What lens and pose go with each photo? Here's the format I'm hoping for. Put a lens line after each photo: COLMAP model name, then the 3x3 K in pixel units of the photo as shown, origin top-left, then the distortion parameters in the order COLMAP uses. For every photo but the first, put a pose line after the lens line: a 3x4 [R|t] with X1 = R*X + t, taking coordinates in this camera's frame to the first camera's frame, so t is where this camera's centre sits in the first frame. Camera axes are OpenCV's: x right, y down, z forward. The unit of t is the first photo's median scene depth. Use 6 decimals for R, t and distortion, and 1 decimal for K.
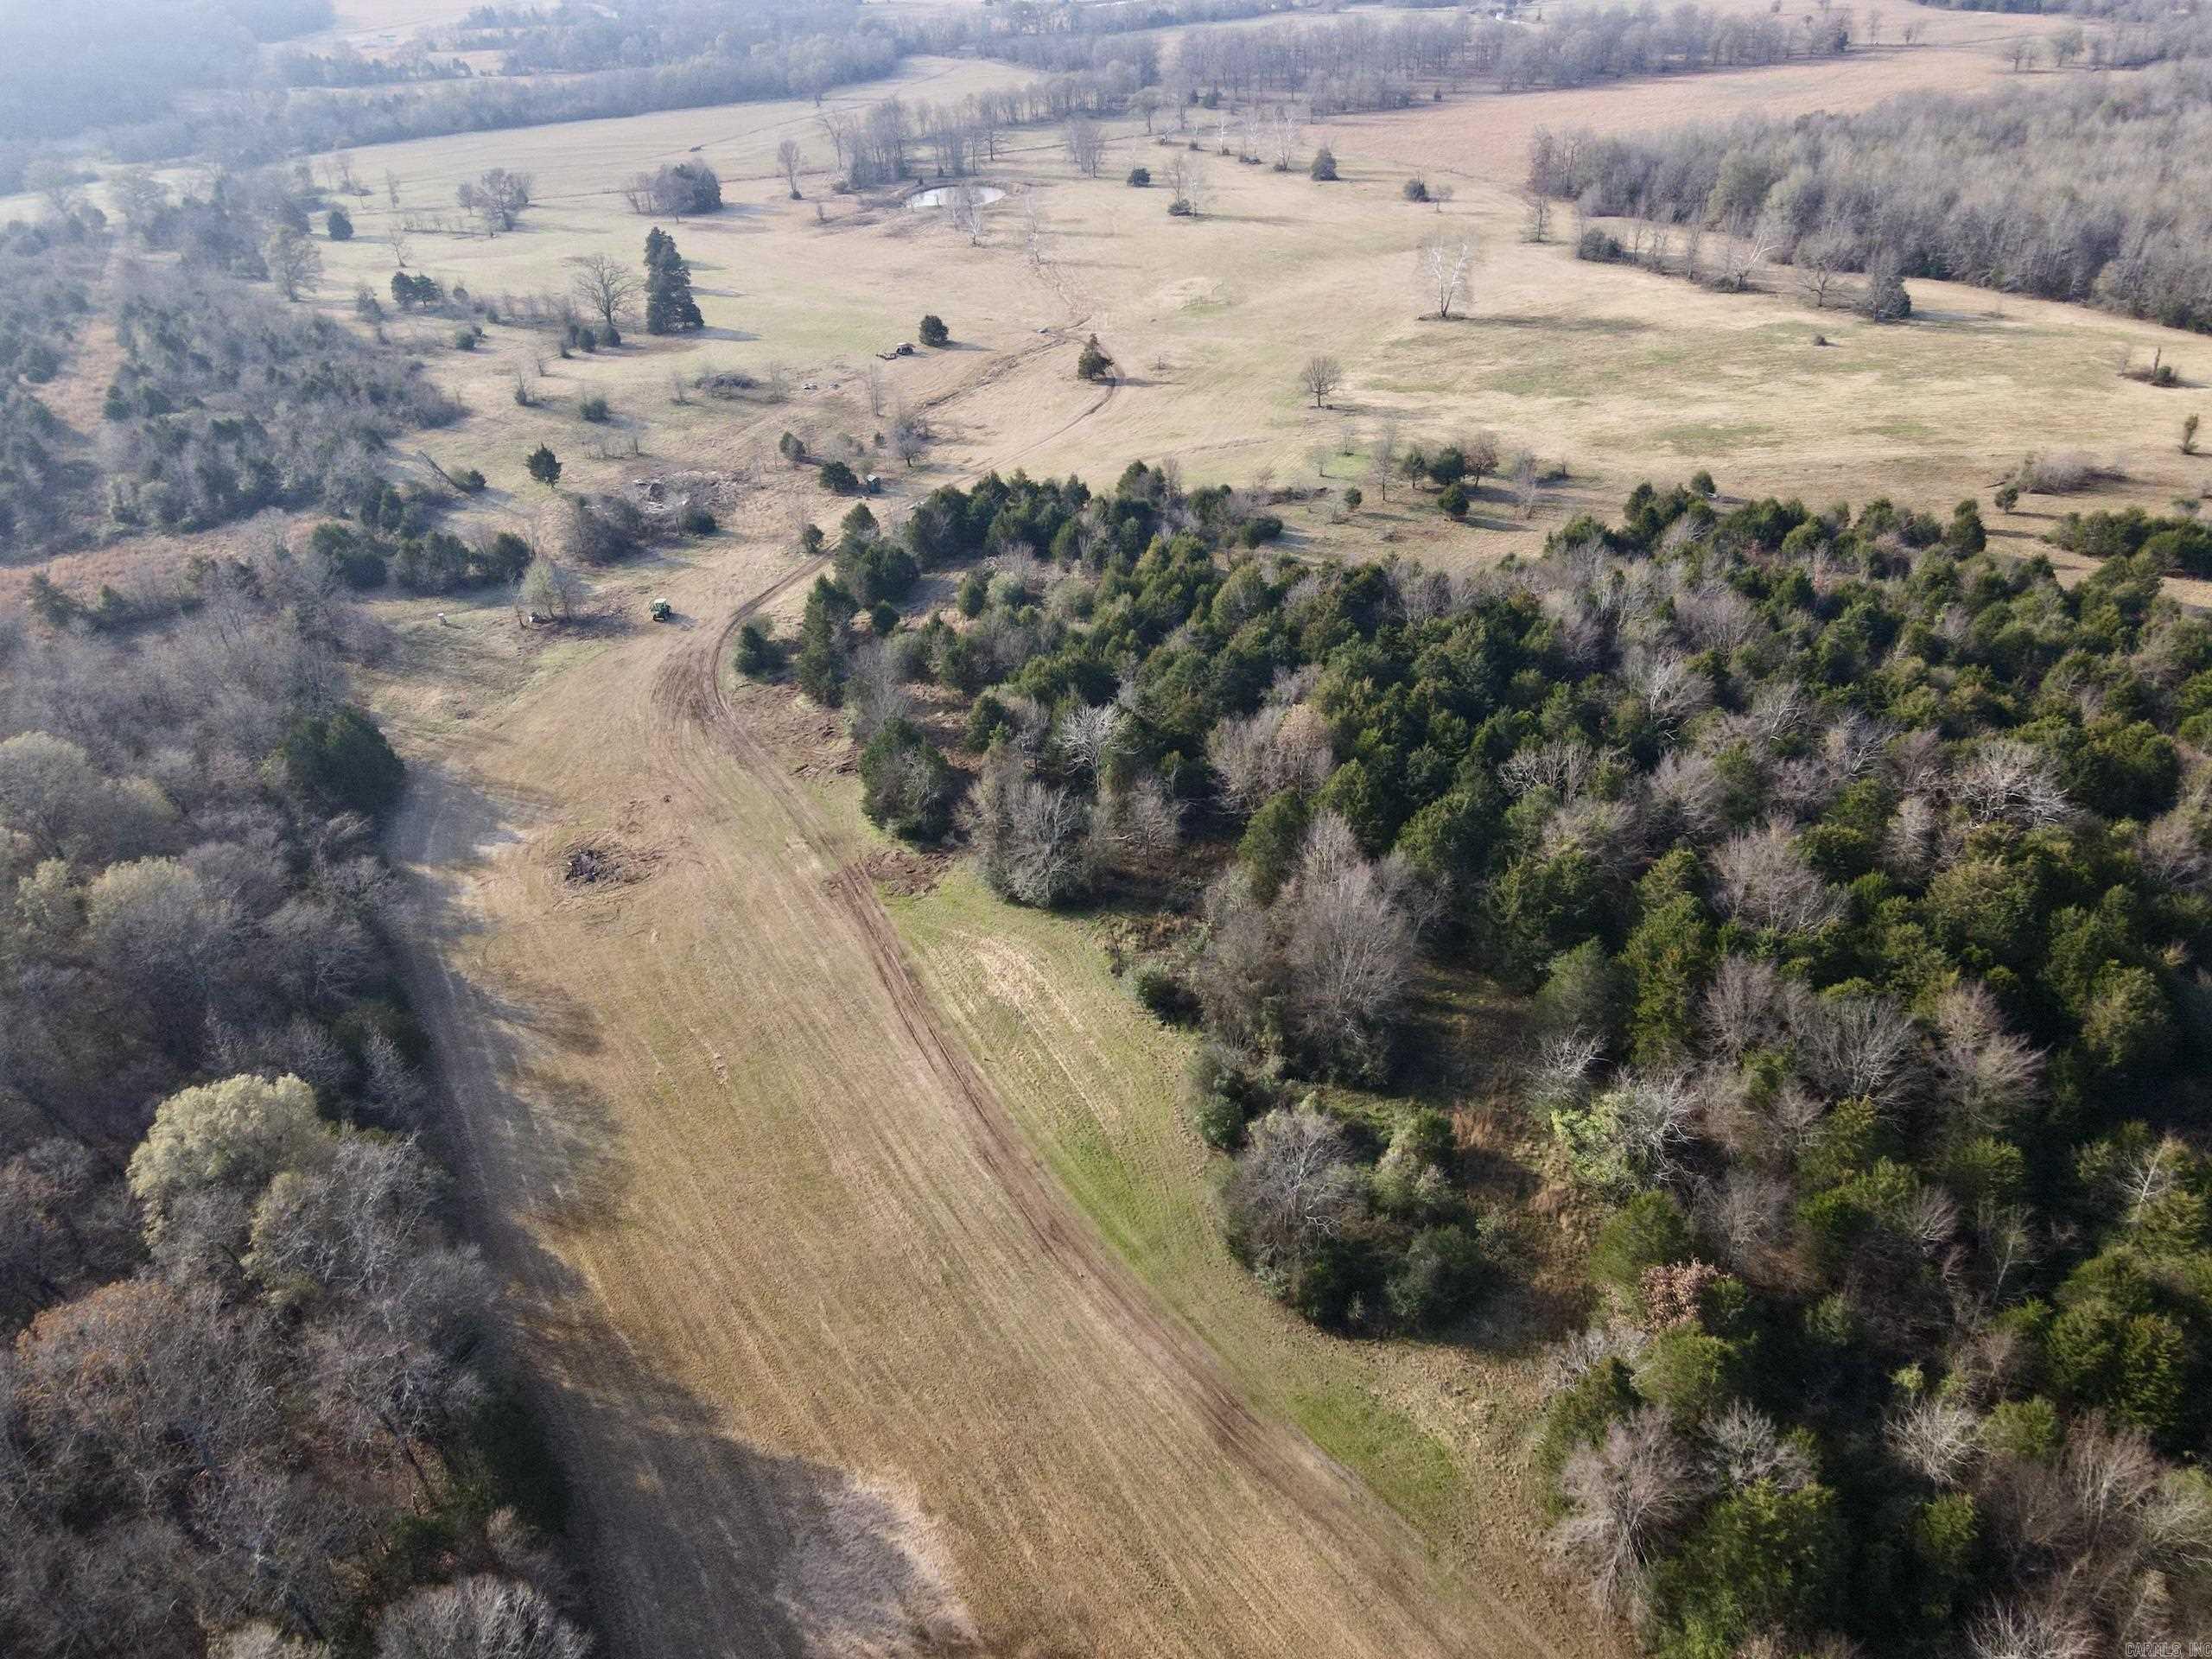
lens RADIAL K [[1627.3, 0, 1107.7], [0, 1627.3, 830.9], [0, 0, 1]] dist [0.009630, 0.005572]
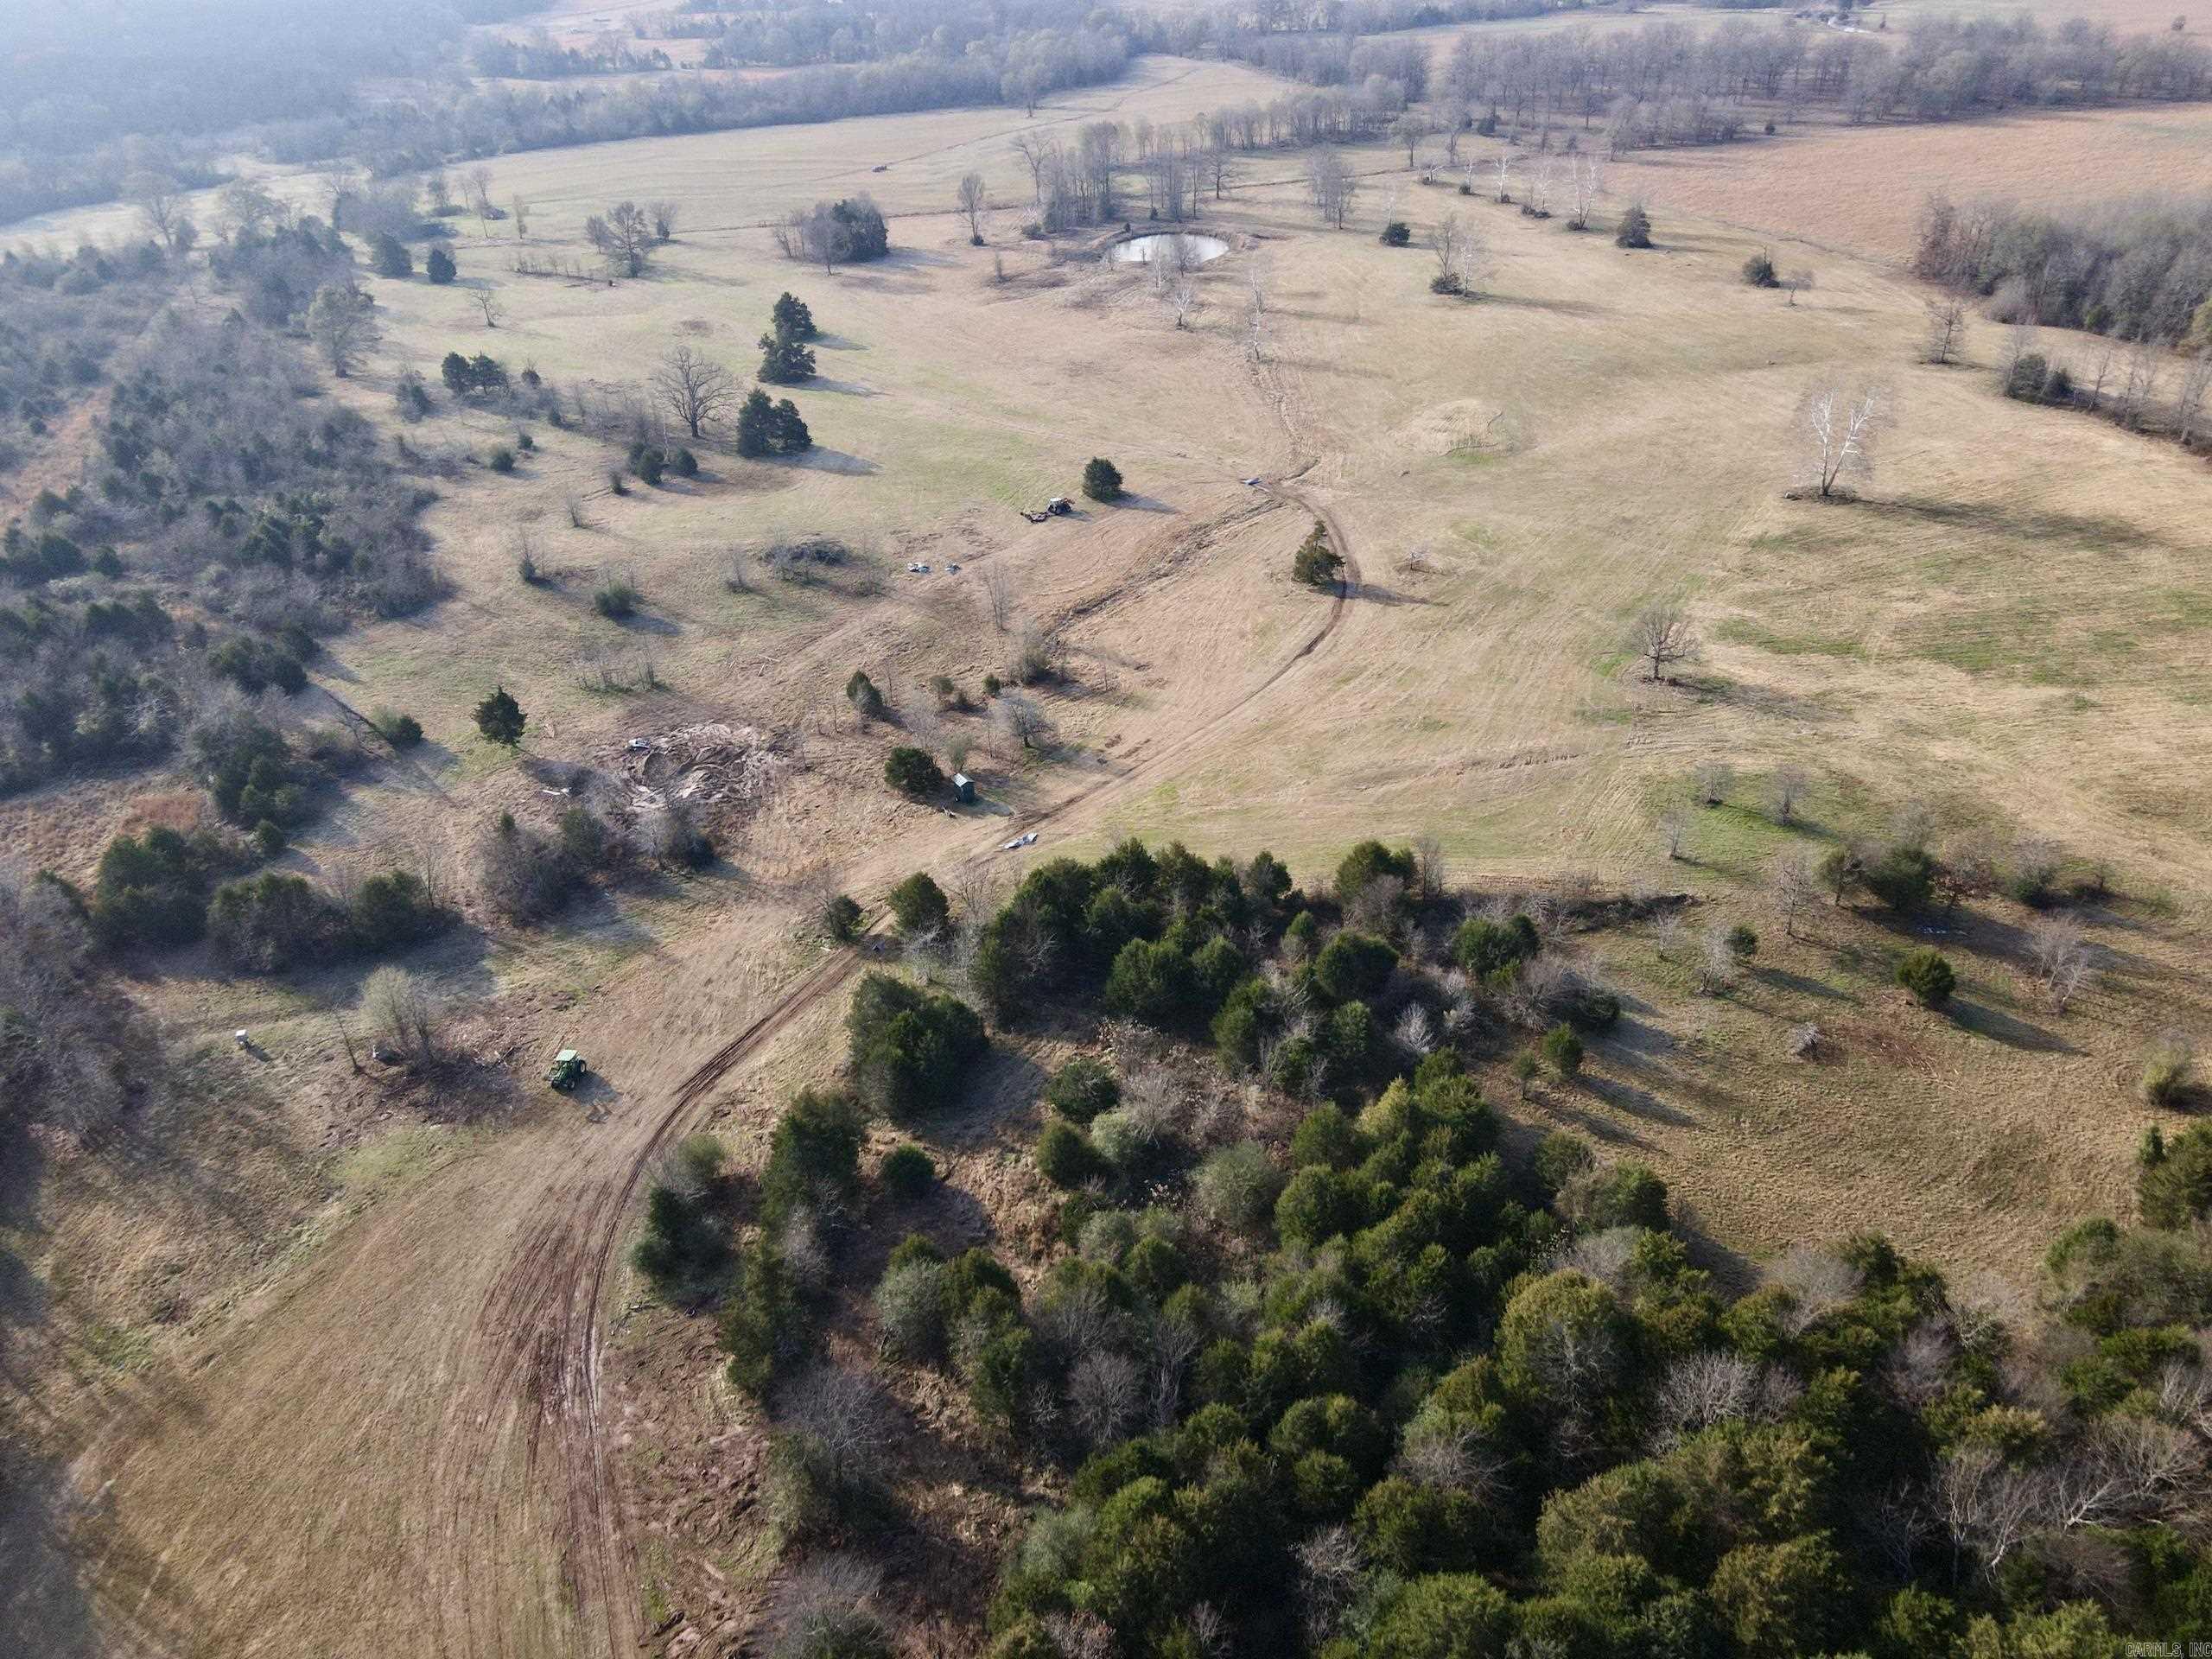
lens RADIAL K [[1627.3, 0, 1099.8], [0, 1627.3, 835.2], [0, 0, 1]] dist [0.009630, 0.005572]
pose [[0.989402, 0.081403, -0.120236, -0.005128], [-0.079826, 0.996648, 0.017881, -0.125369], [0.121288, -0.008094, 0.992584, 0.209880]]
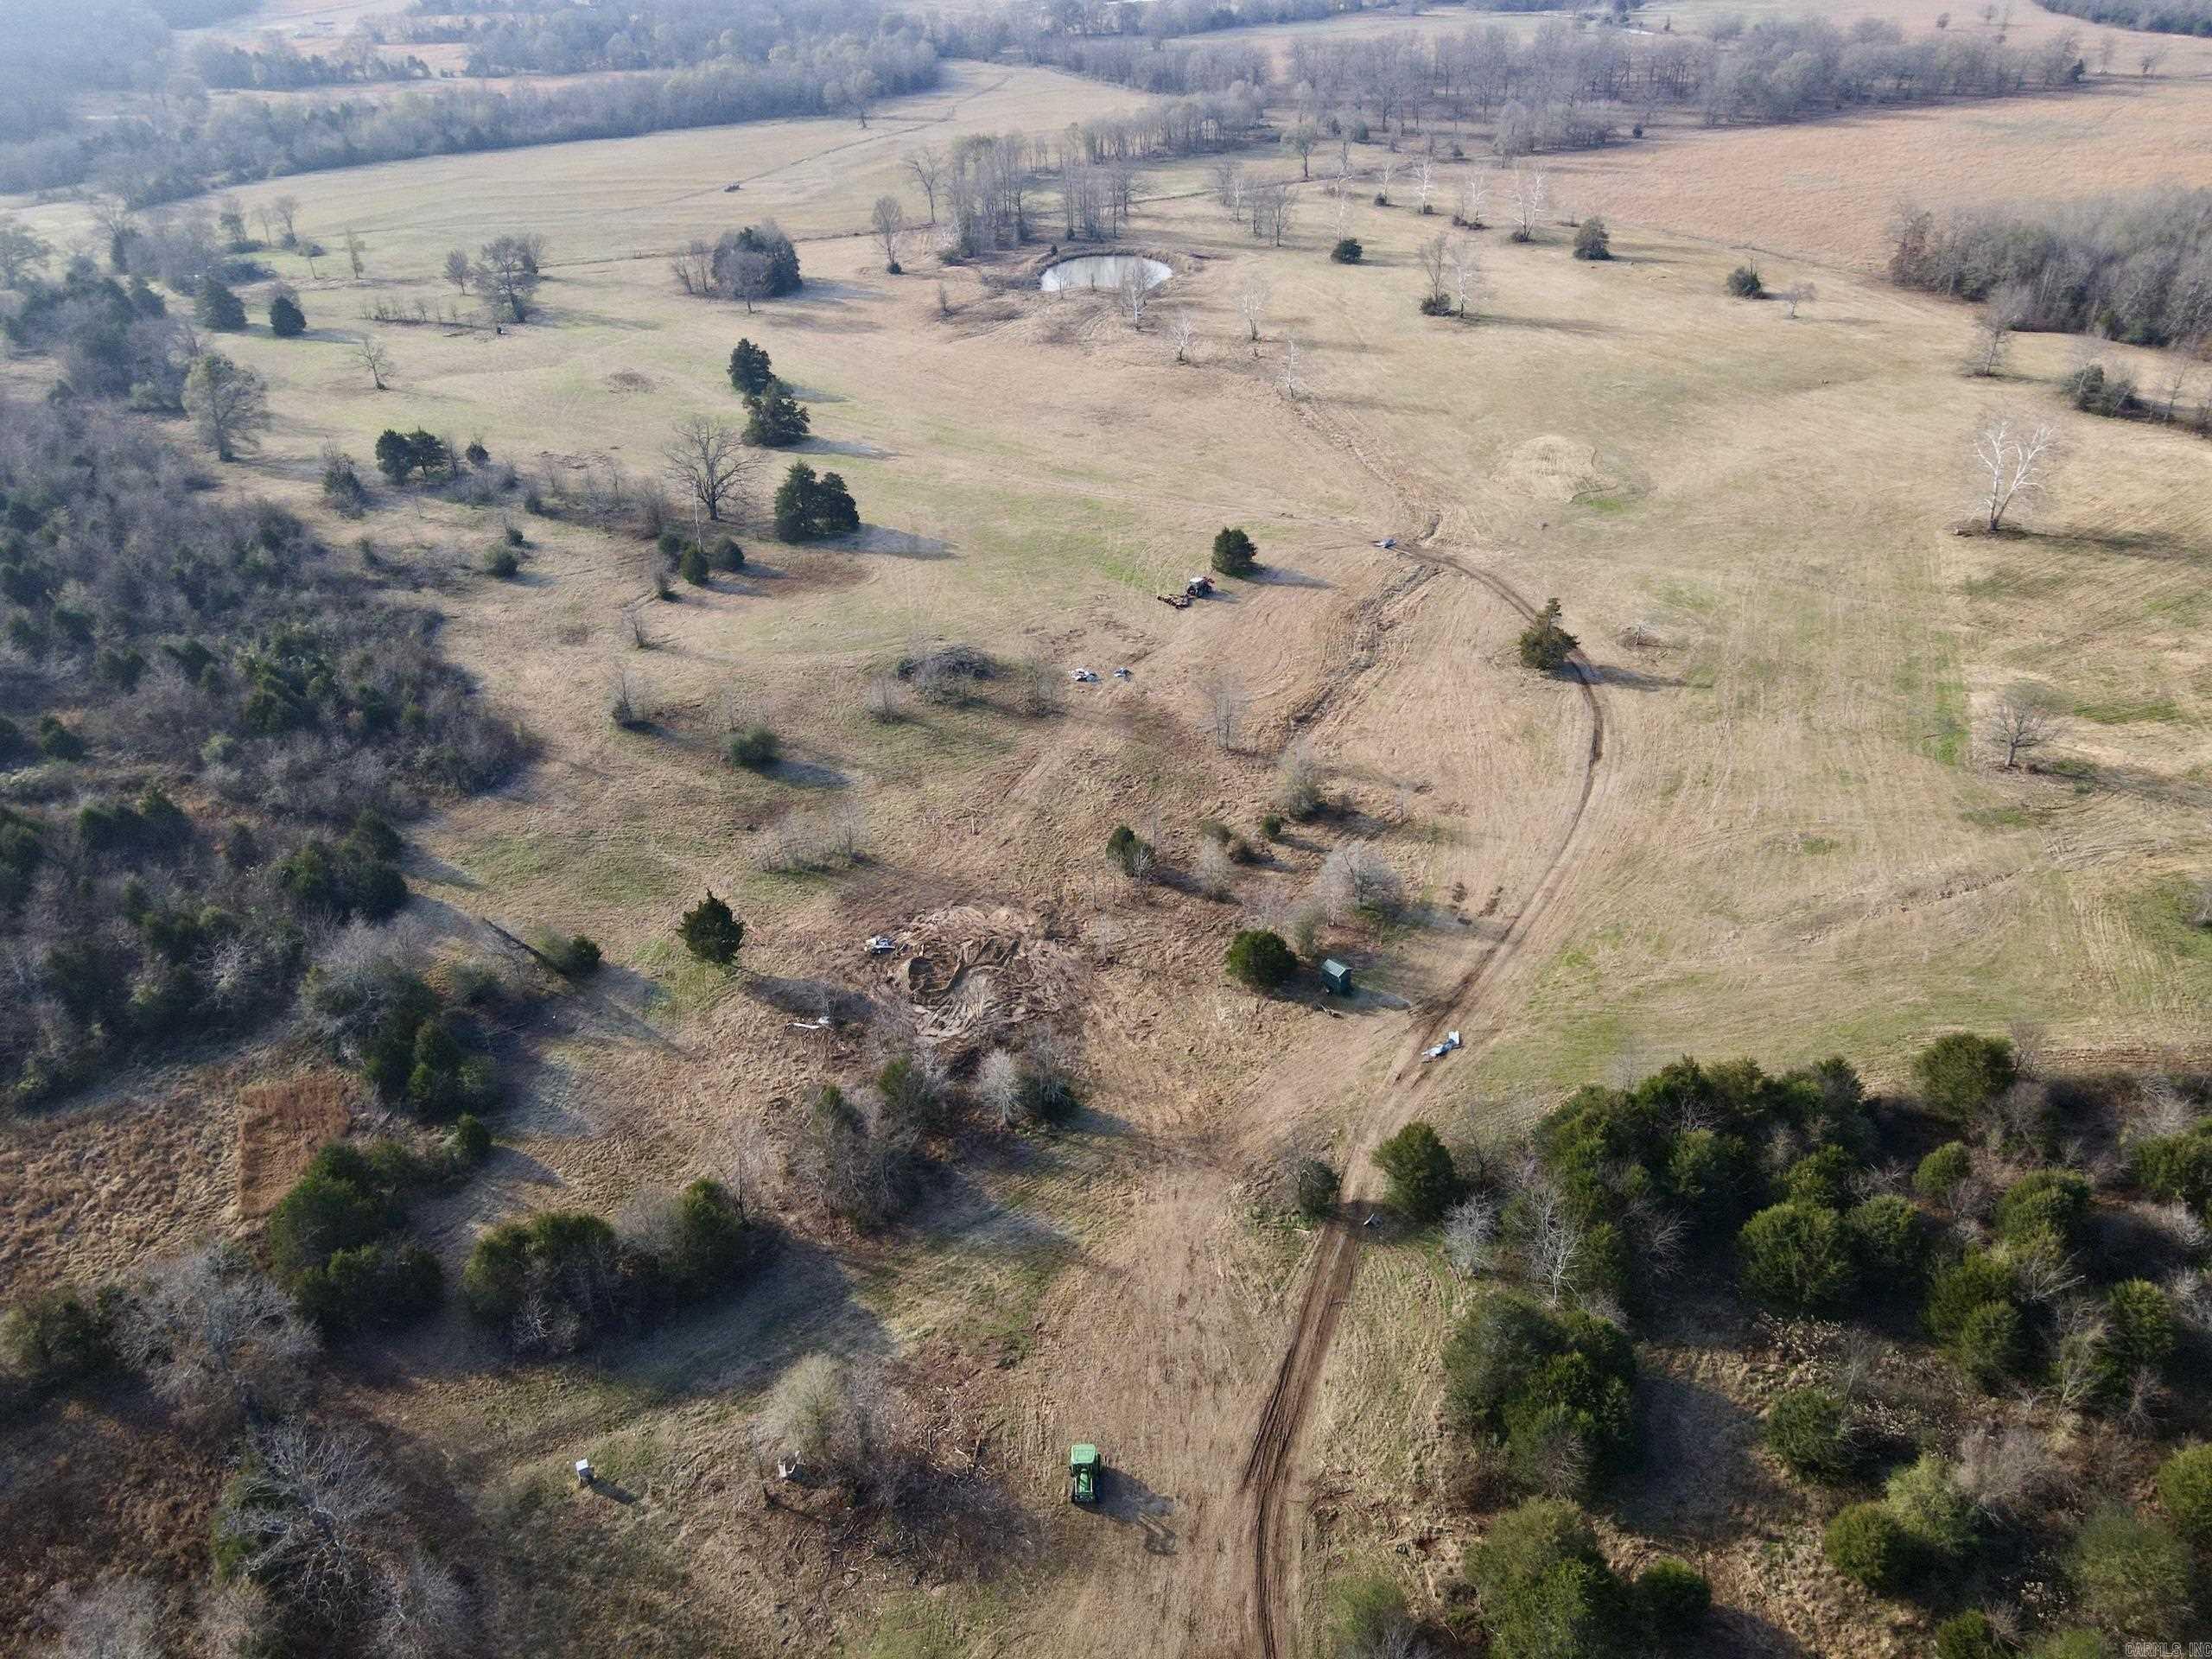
lens RADIAL K [[1627.3, 0, 1098.2], [0, 1627.3, 834.0], [0, 0, 1]] dist [0.009630, 0.005572]
pose [[0.999412, 0.001248, 0.034265, -0.143456], [-0.001615, 0.999942, 0.010681, -0.158453], [-0.034250, -0.010730, 0.999356, 0.277761]]
